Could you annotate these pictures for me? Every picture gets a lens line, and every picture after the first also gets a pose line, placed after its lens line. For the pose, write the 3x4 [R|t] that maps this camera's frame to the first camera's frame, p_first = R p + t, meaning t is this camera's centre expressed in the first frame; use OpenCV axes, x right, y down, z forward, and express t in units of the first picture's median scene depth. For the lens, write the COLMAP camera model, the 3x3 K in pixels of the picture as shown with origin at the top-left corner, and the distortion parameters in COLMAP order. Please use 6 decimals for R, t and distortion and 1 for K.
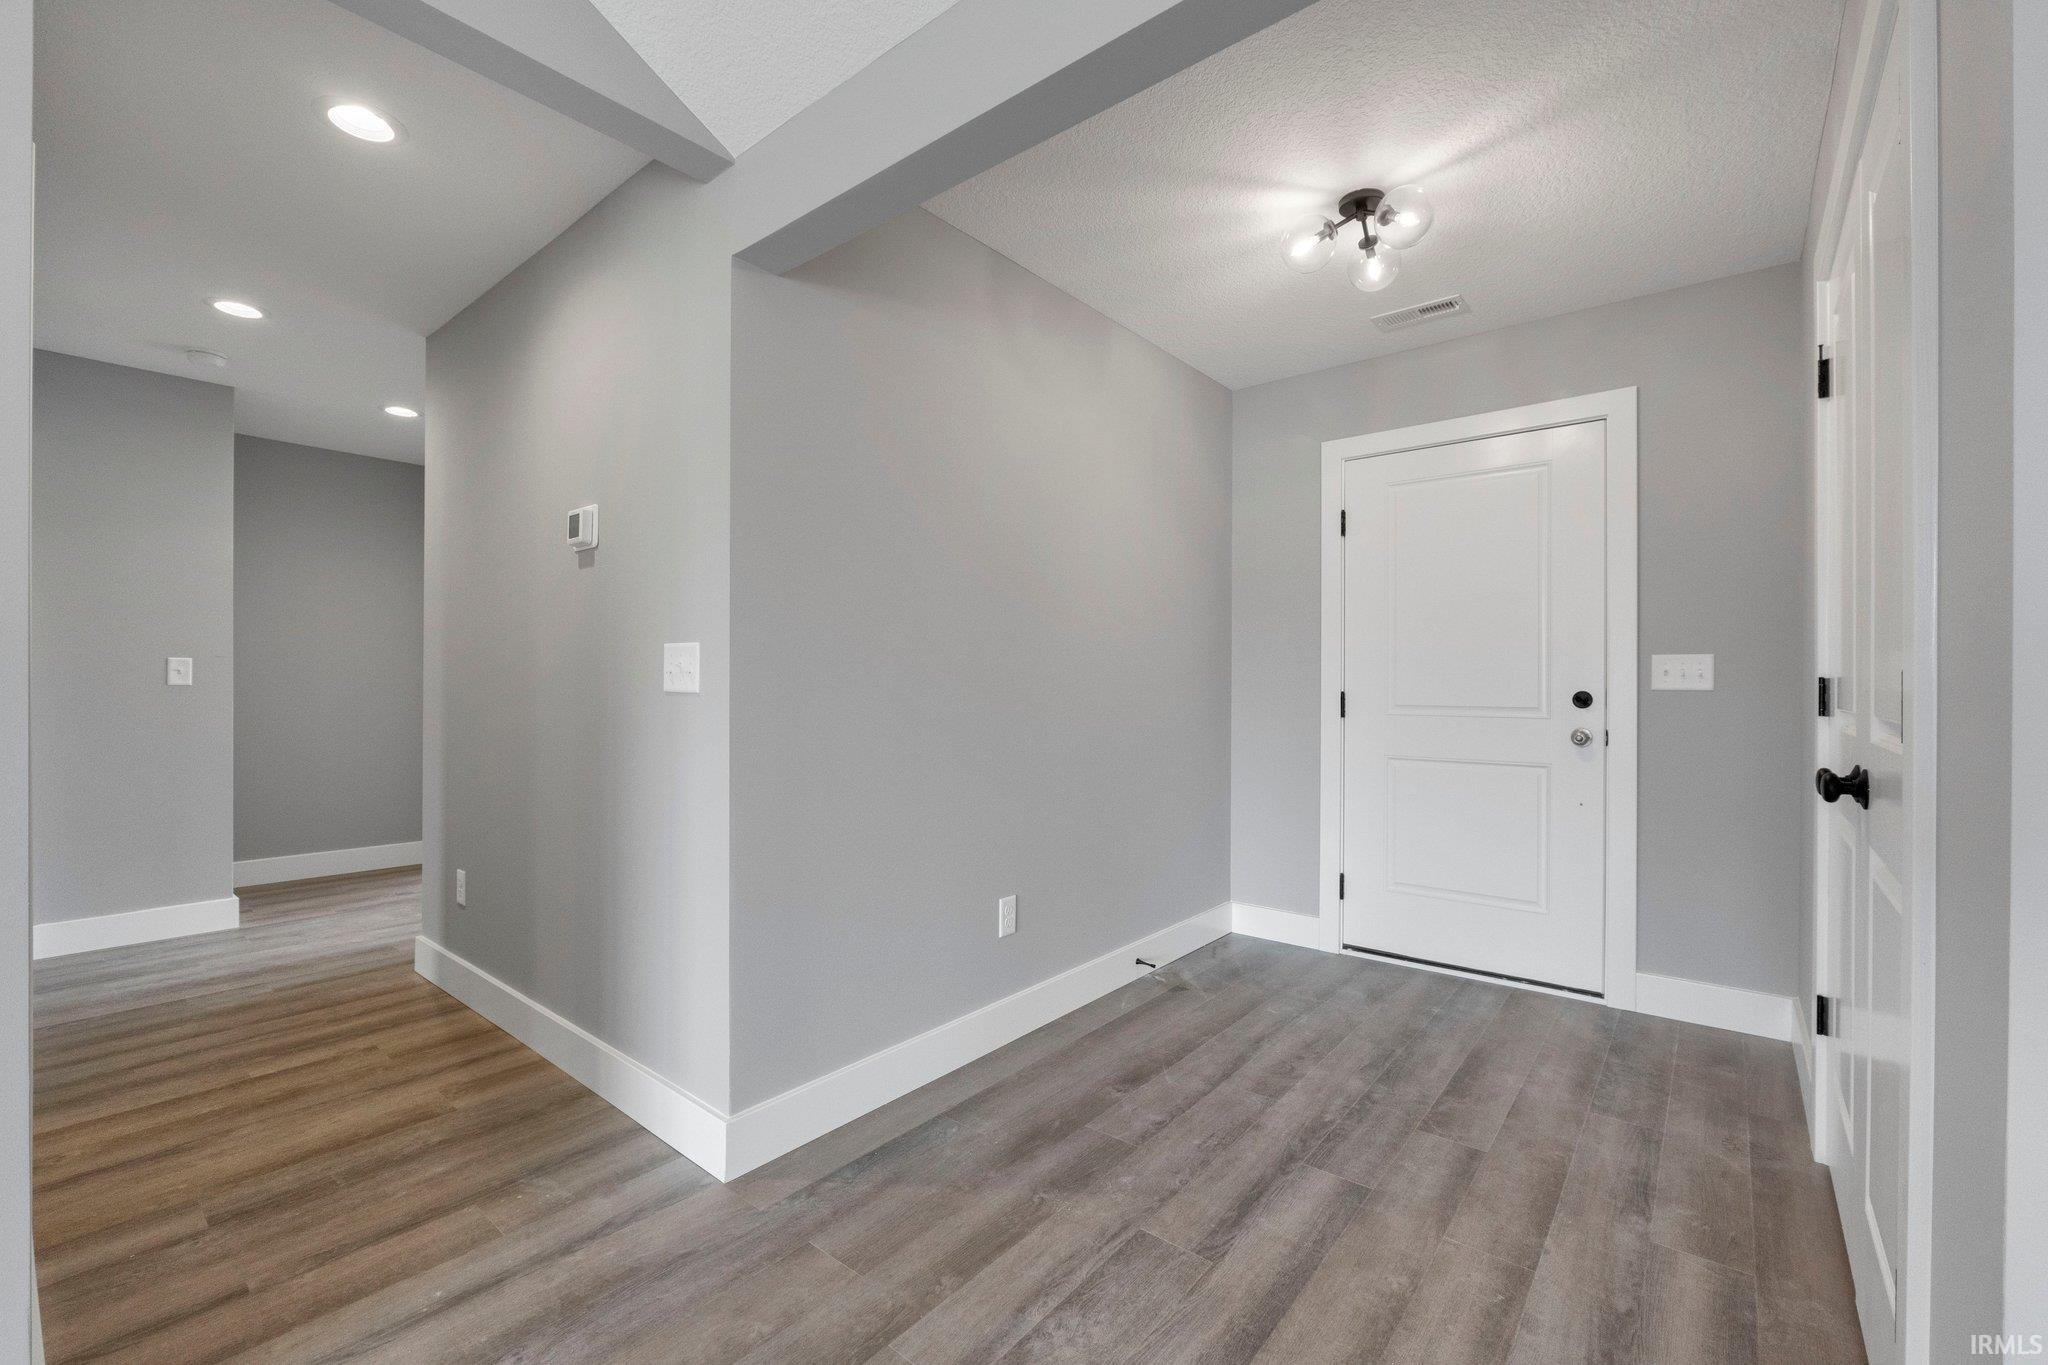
lens RADIAL K [[862.1, 0, 1017.9], [0, 862.1, 687.9], [0, 0, 1]] dist [-0.016117, -0.000059]
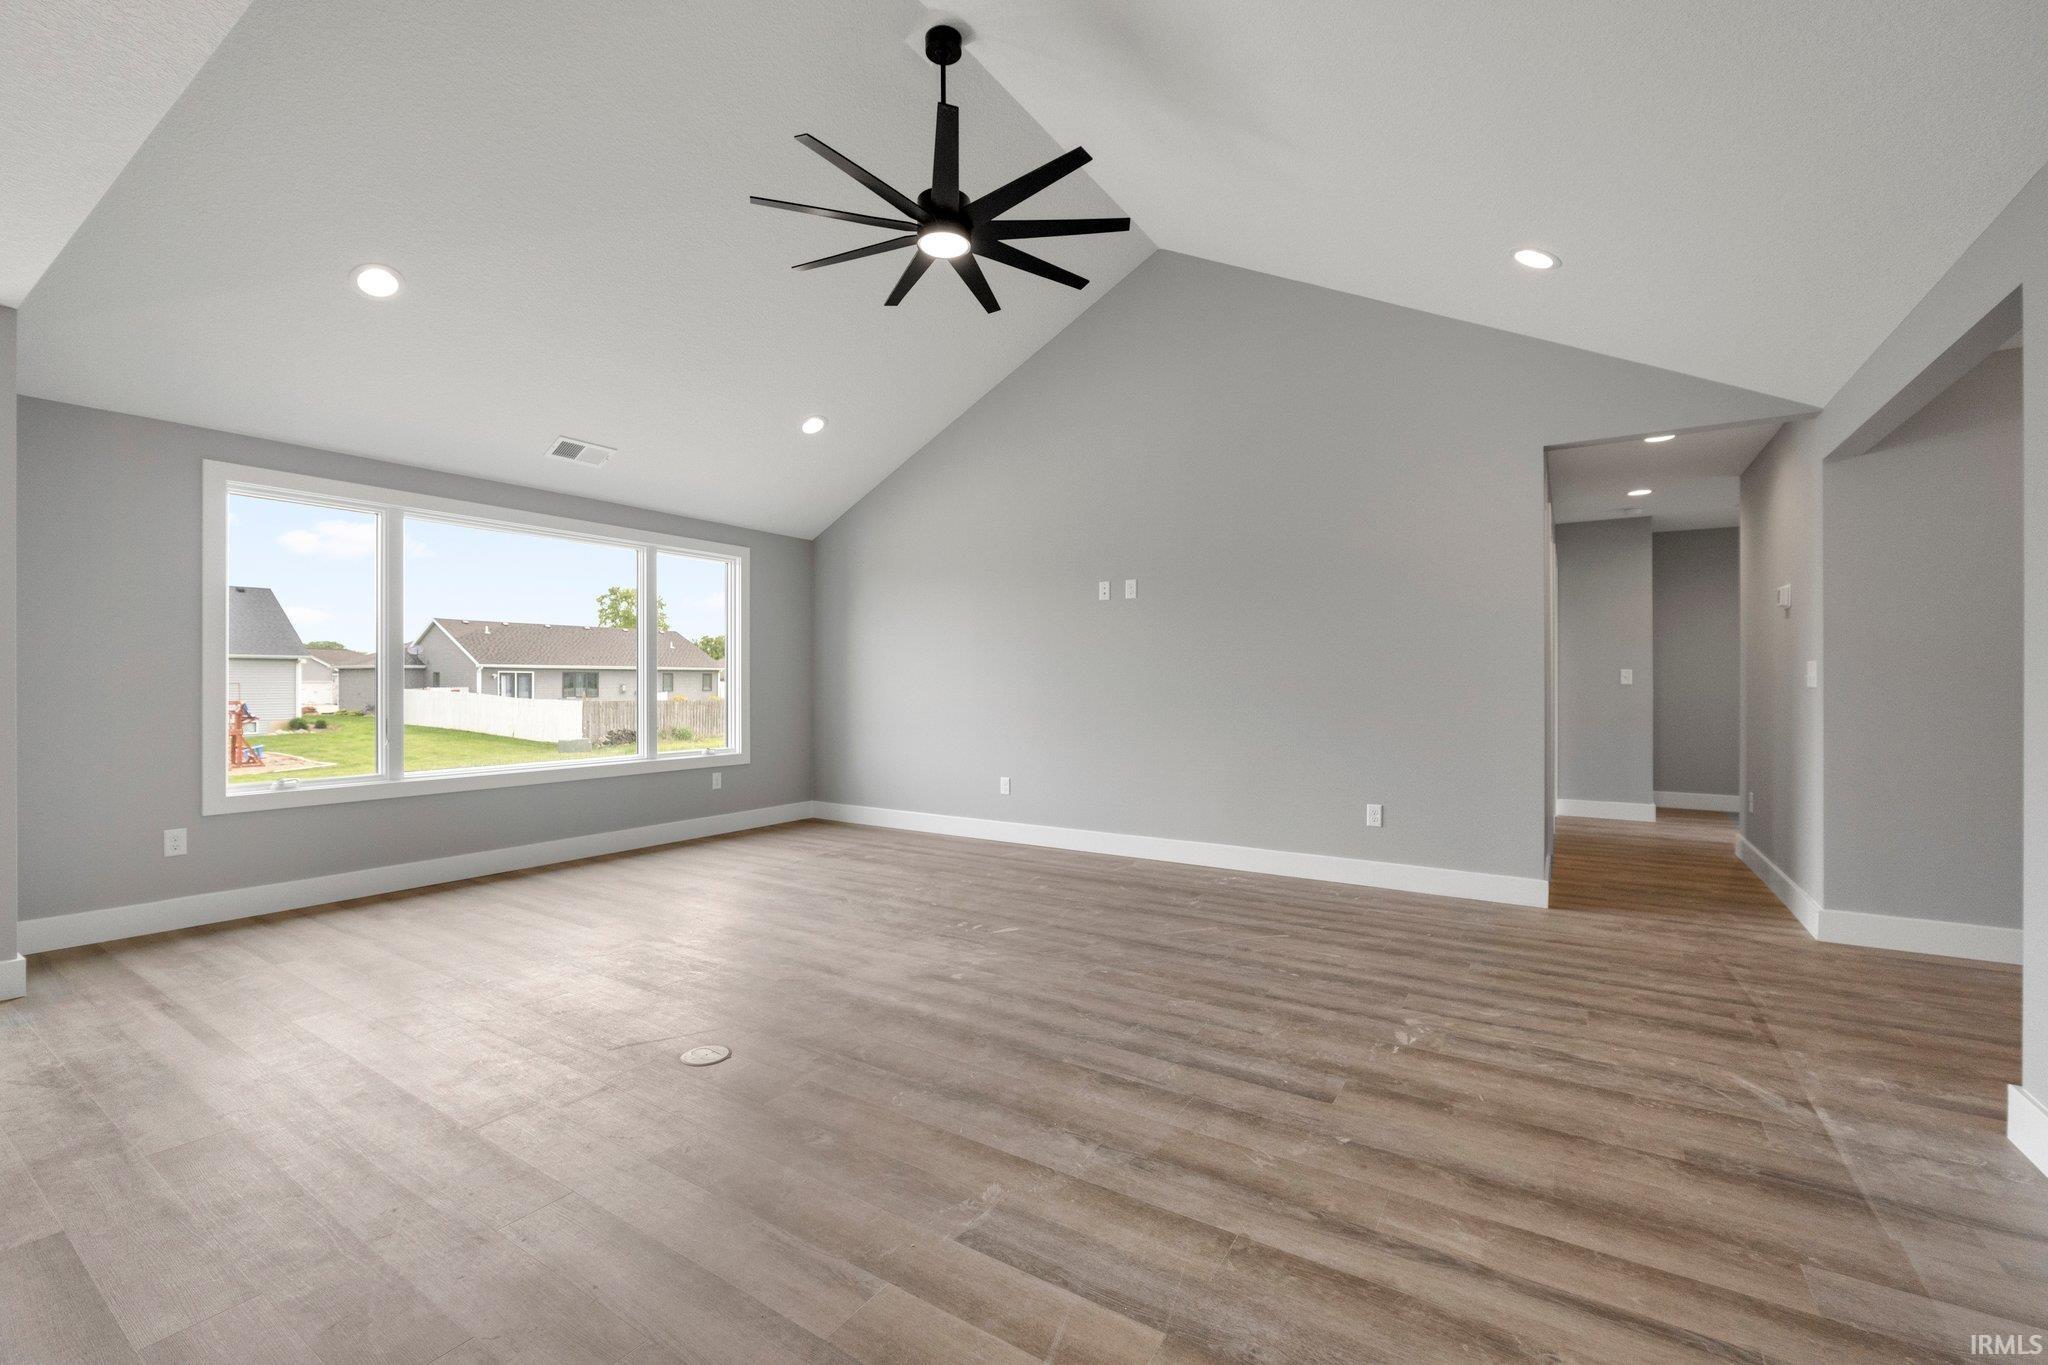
lens RADIAL K [[848.2, 0, 1025.6], [0, 848.2, 681.1], [0, 0, 1]] dist [-0.009993, 0.000407]
pose [[0.124593, -0.004691, -0.992197, 0.783059], [-0.004991, 0.999973, -0.005354, 0.005841], [0.992195, 0.005619, 0.124566, -0.595731]]
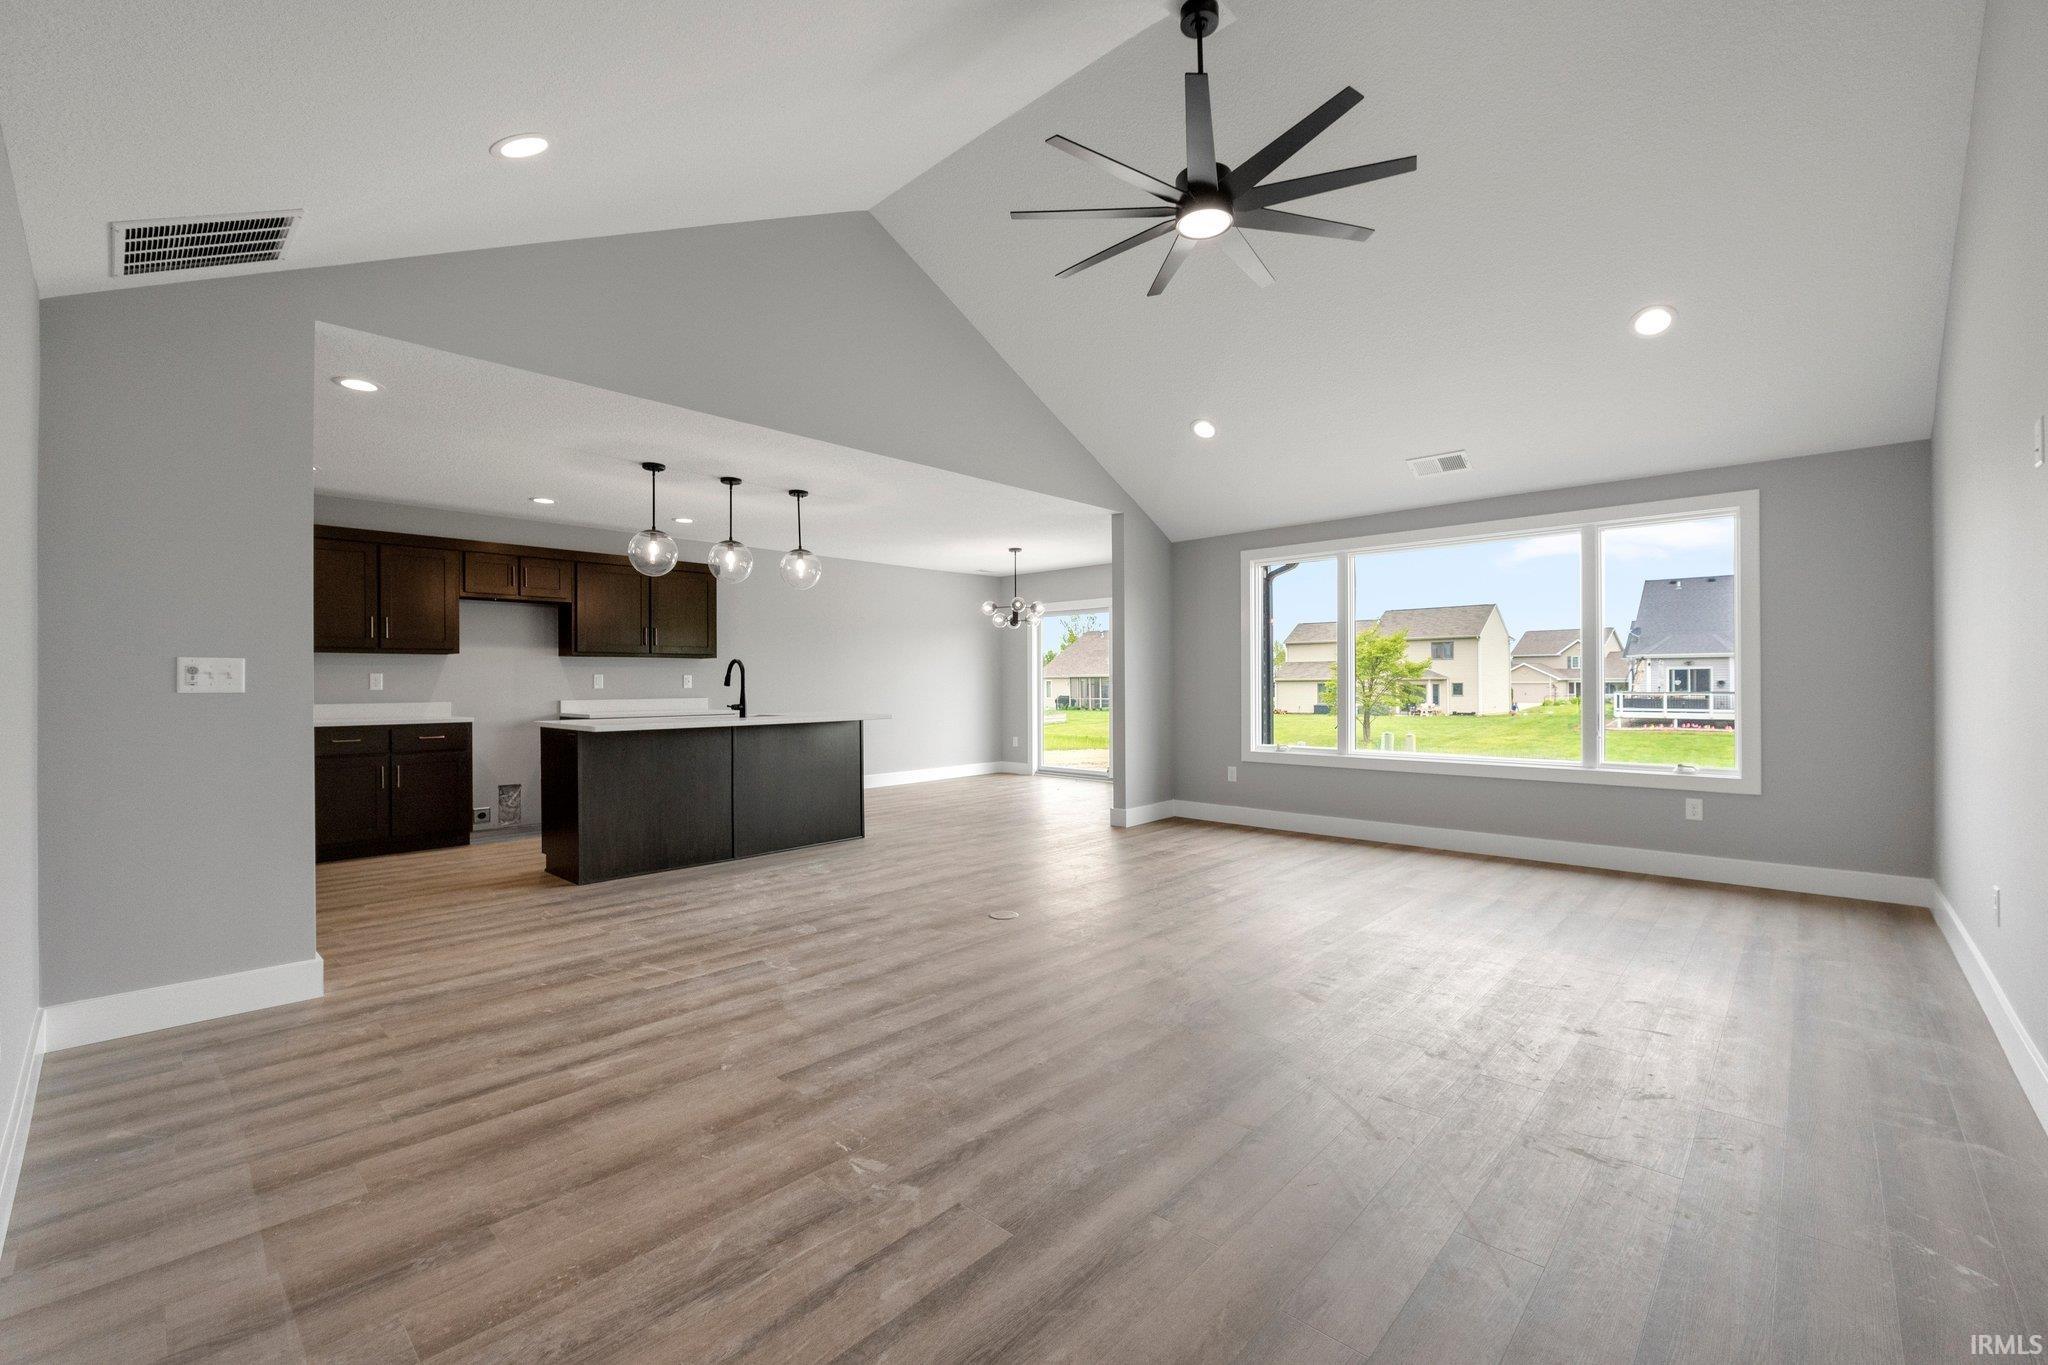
lens RADIAL K [[848.2, 0, 1025.6], [0, 848.2, 681.1], [0, 0, 1]] dist [-0.009993, 0.000407]
pose [[-0.998624, 0.002707, 0.052363, -0.136083], [0.002841, 0.999993, 0.002487, -0.003042], [-0.052356, 0.002633, -0.998625, 0.475795]]
